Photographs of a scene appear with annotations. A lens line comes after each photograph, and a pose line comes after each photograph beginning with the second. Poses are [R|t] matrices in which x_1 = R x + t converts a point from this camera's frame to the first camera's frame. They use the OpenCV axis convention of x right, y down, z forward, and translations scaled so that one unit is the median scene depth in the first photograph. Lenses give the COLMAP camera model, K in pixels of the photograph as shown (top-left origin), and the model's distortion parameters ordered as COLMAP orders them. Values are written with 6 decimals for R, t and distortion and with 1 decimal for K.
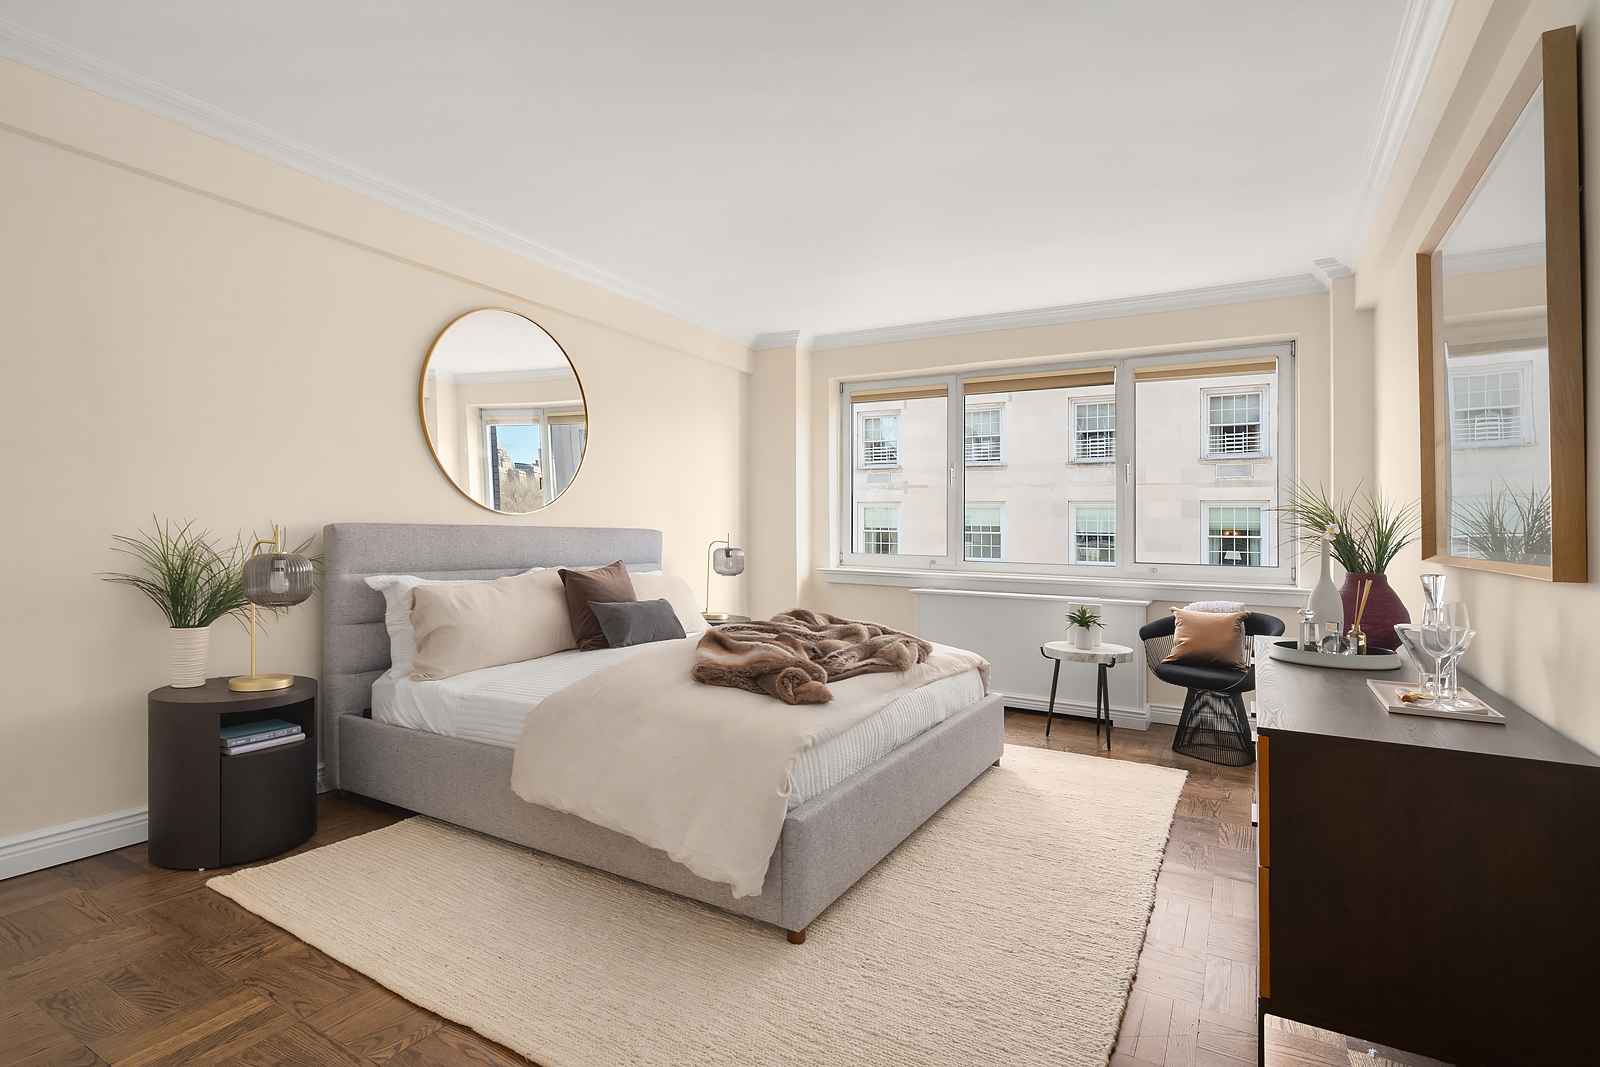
lens RADIAL K [[793.4, 0, 791.9], [0, 793.4, 517.6], [0, 0, 1]] dist [0.014248, -0.009632]
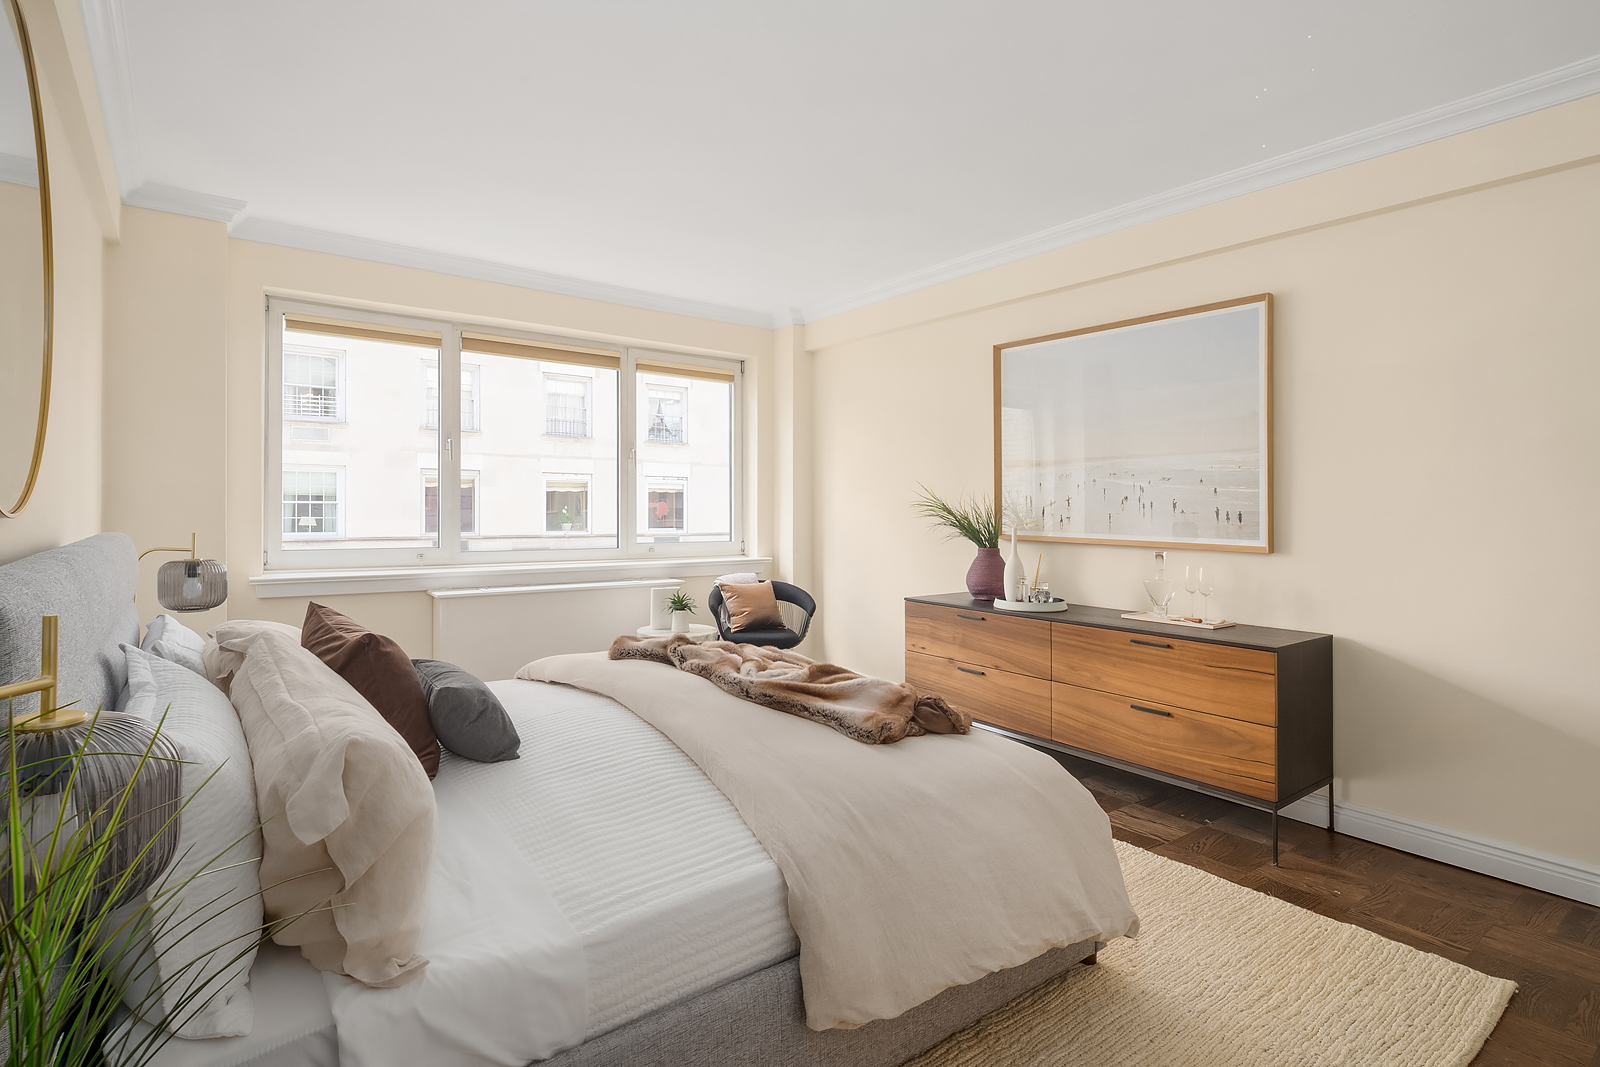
lens RADIAL K [[793.4, 0, 772.6], [0, 793.4, 488.3], [0, 0, 1]] dist [0.014248, -0.009632]
pose [[0.398613, 0.005145, 0.917105, -0.379638], [-0.018300, 0.999830, 0.002345, -0.018813], [-0.916936, -0.017718, 0.398640, 0.347835]]
